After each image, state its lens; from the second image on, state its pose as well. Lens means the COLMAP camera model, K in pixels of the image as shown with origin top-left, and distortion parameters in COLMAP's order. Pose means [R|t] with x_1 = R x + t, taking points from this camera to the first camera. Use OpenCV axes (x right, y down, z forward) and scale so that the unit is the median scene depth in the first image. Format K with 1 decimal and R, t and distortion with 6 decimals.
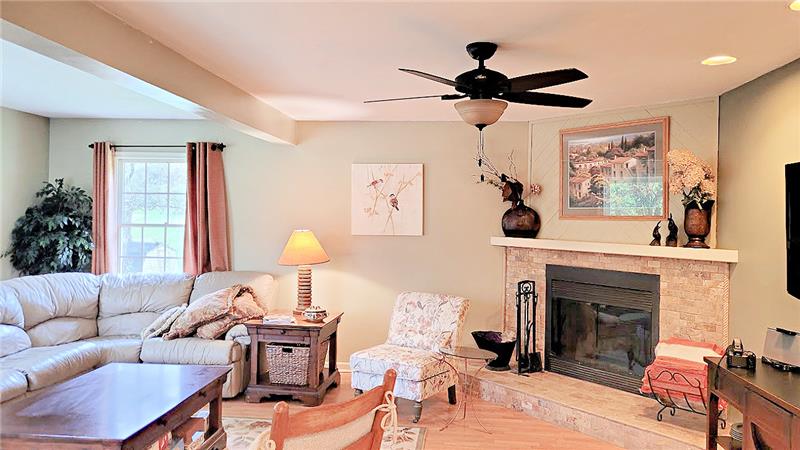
lens RADIAL K [[604.5, 0, 399.5], [0, 604.5, 223.6], [0, 0, 1]] dist [0.041202, -0.001476]
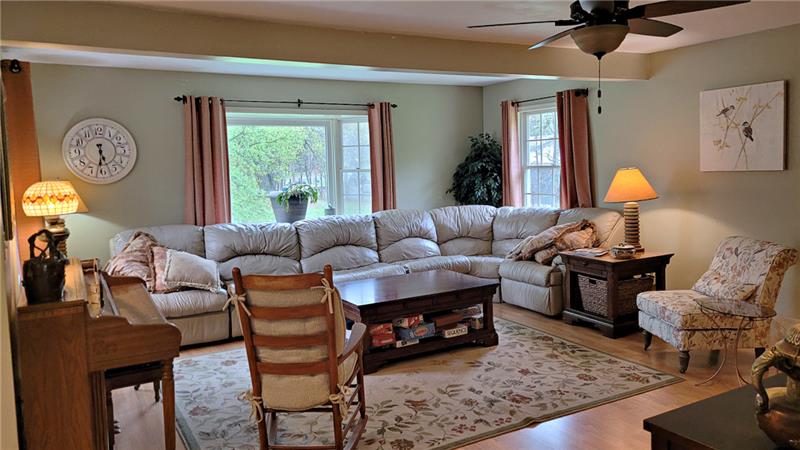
lens RADIAL K [[604.5, 0, 401.2], [0, 604.5, 222.2], [0, 0, 1]] dist [0.041202, -0.001476]
pose [[0.580999, 0.046485, -0.812575, 0.432620], [0.029971, 0.996469, 0.078435, 0.009865], [0.813352, -0.069924, 0.577554, 0.105091]]
